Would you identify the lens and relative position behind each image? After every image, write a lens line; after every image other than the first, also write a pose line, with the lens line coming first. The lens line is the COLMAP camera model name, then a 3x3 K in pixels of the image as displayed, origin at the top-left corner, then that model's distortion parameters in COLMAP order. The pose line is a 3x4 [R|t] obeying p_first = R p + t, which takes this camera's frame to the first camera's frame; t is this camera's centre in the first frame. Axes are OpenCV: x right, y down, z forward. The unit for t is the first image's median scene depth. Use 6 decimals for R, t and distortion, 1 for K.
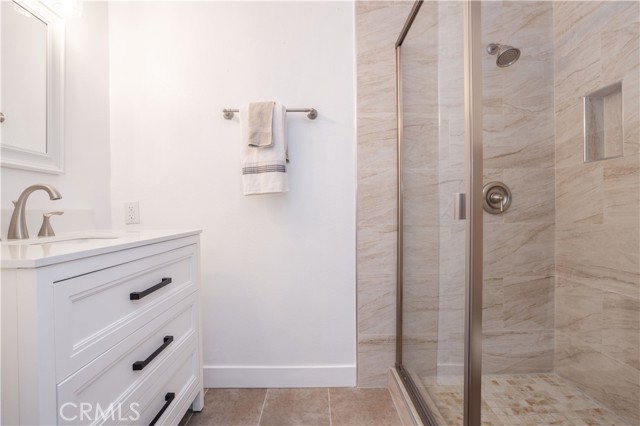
lens RADIAL K [[307.5, 0, 320.0], [0, 307.5, 212.2], [0, 0, 1]] dist [-0.002513, -0.000102]
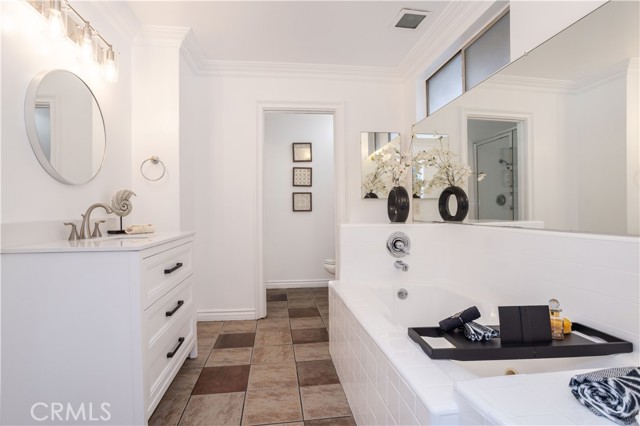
lens RADIAL K [[307.5, 0, 319.4], [0, 307.5, 213.1], [0, 0, 1]] dist [-0.002513, -0.000102]
pose [[0.992240, 0.000299, 0.124340, 0.008754], [0.000252, 0.999990, -0.004419, -0.030880], [-0.124340, 0.004416, 0.992230, -0.635916]]
